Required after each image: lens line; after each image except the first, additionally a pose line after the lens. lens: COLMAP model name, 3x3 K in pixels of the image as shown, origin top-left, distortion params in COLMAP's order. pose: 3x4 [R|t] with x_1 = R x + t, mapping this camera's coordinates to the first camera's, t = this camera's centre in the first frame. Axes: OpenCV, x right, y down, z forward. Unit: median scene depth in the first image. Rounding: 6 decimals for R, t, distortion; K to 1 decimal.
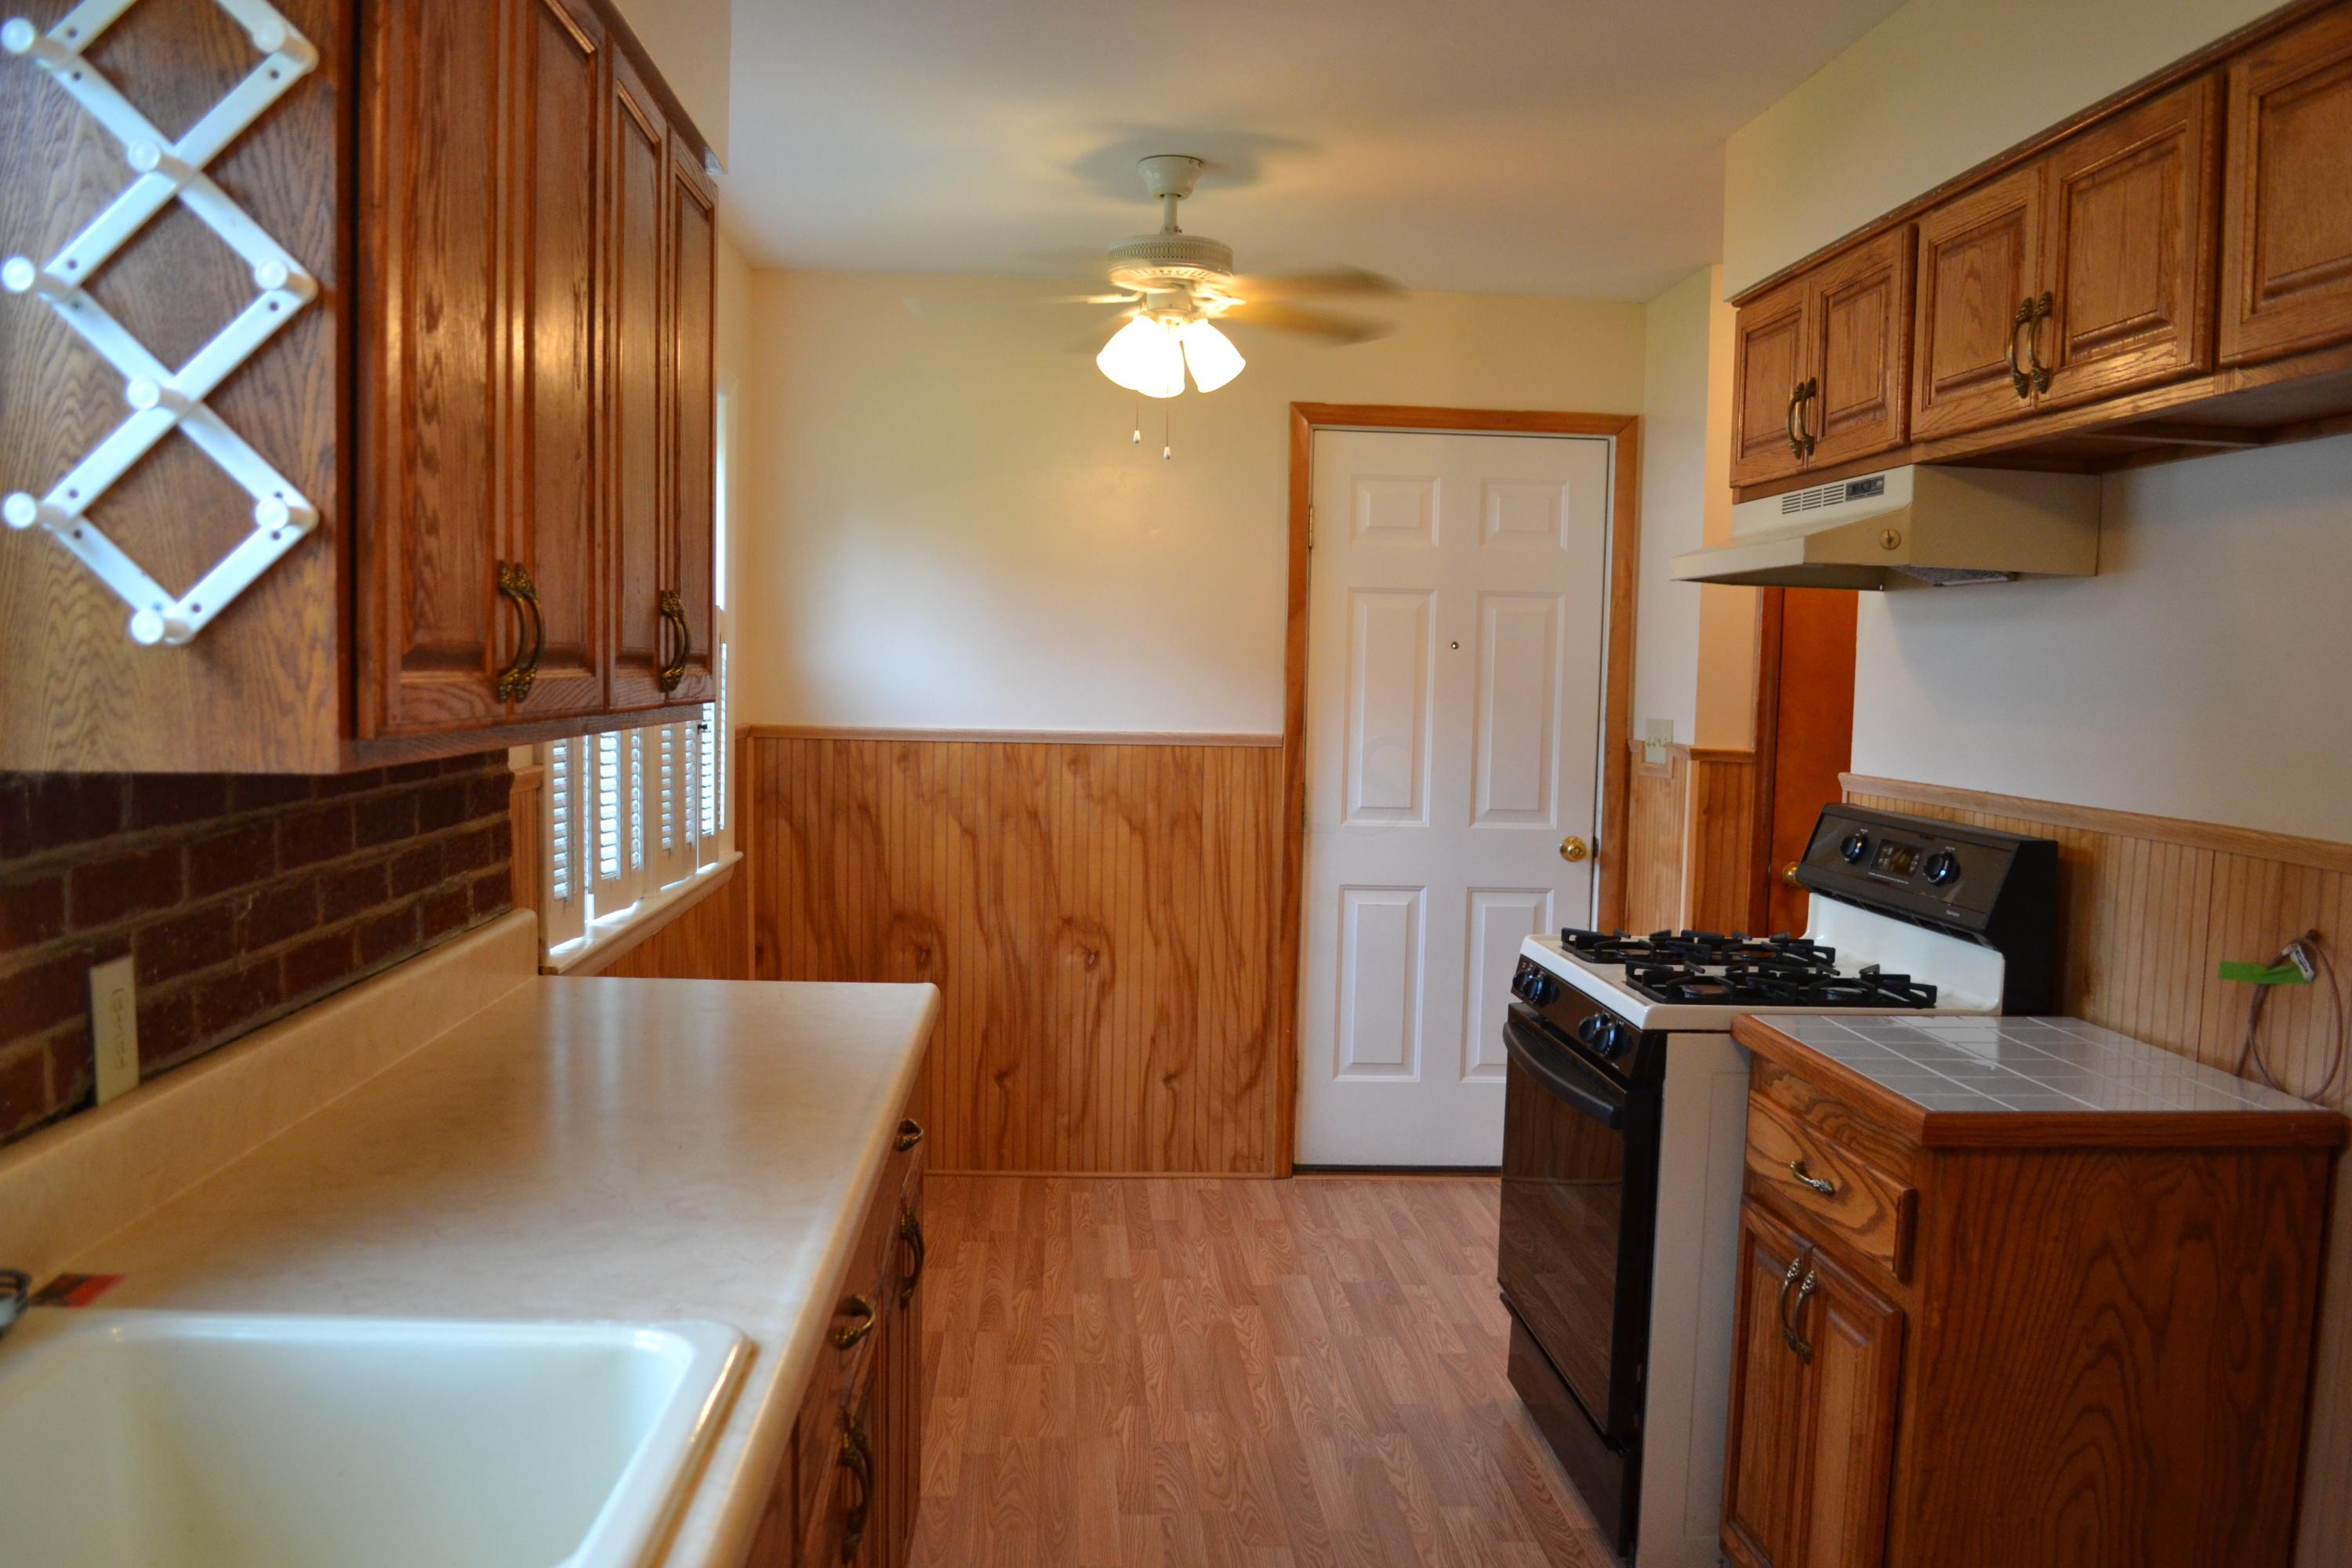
lens RADIAL K [[1879.8, 0, 1169.1], [0, 1879.8, 816.3], [0, 0, 1]] dist [-0.070115, -0.000831]
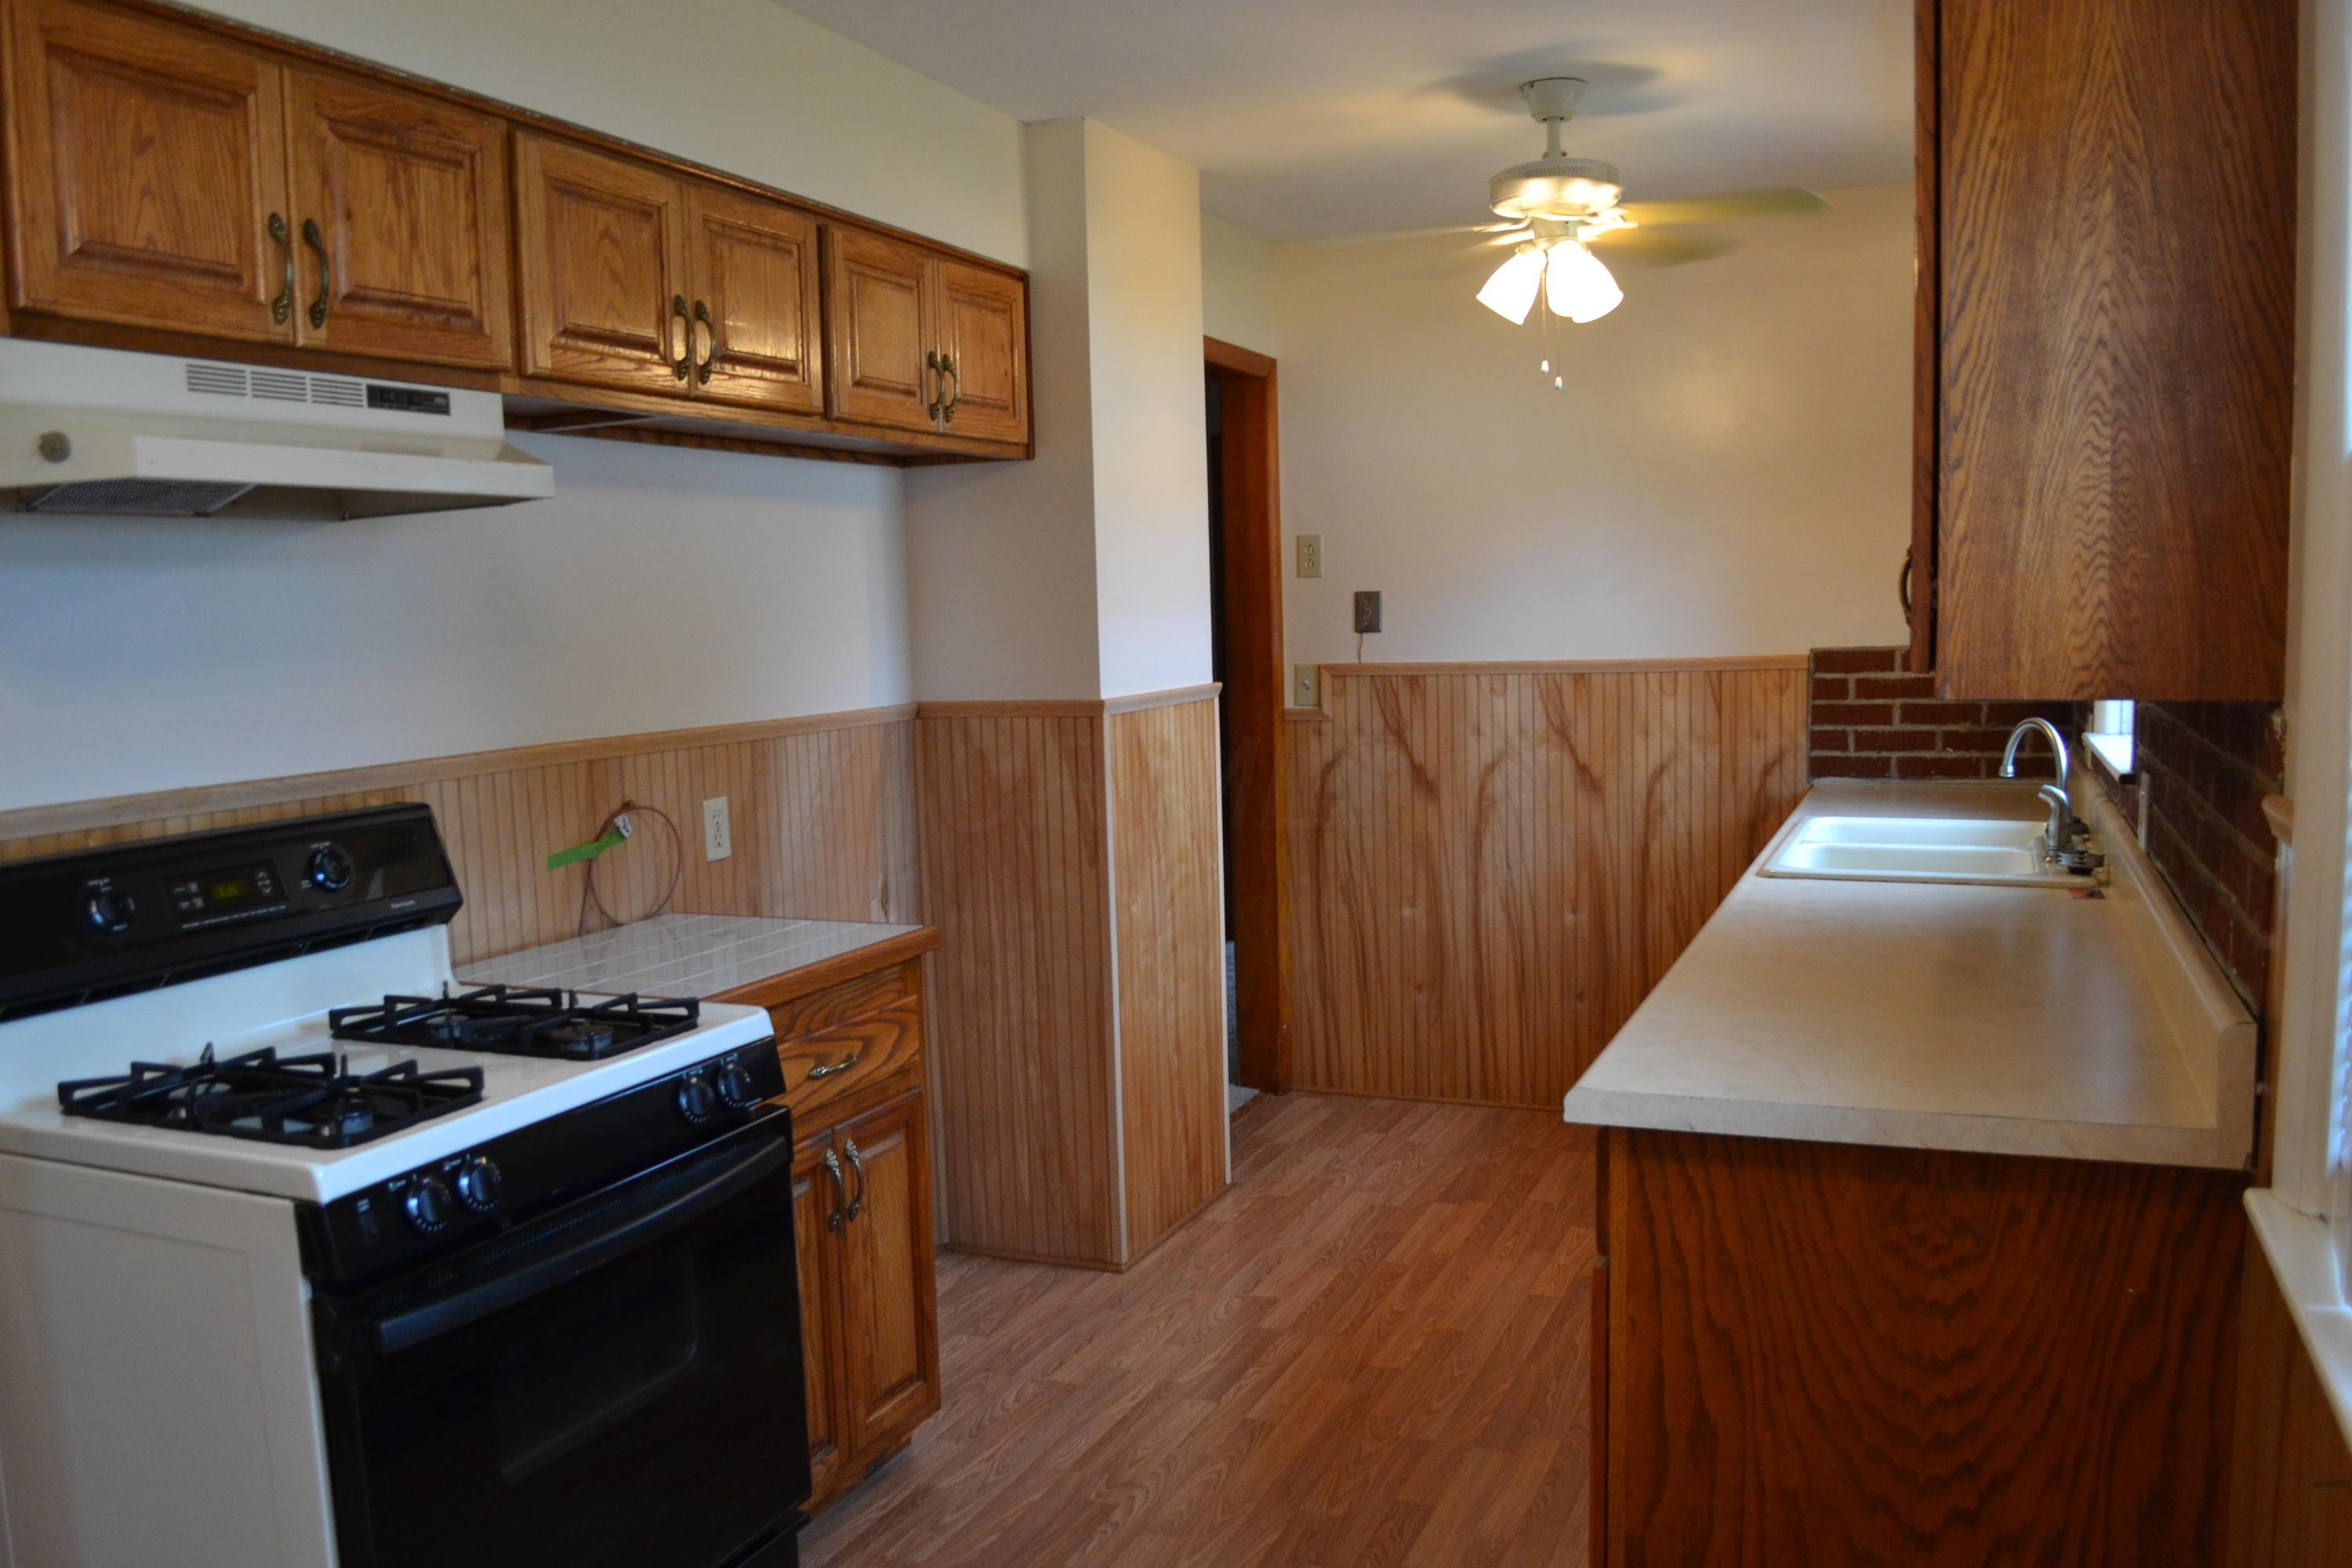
lens RADIAL K [[1879.8, 0, 1169.1], [0, 1879.8, 816.3], [0, 0, 1]] dist [-0.070115, -0.000831]
pose [[-0.901307, -0.053698, 0.429840, -0.326149], [0.037102, 0.979071, 0.200108, -0.180229], [-0.431590, 0.196306, -0.880451, 1.929959]]
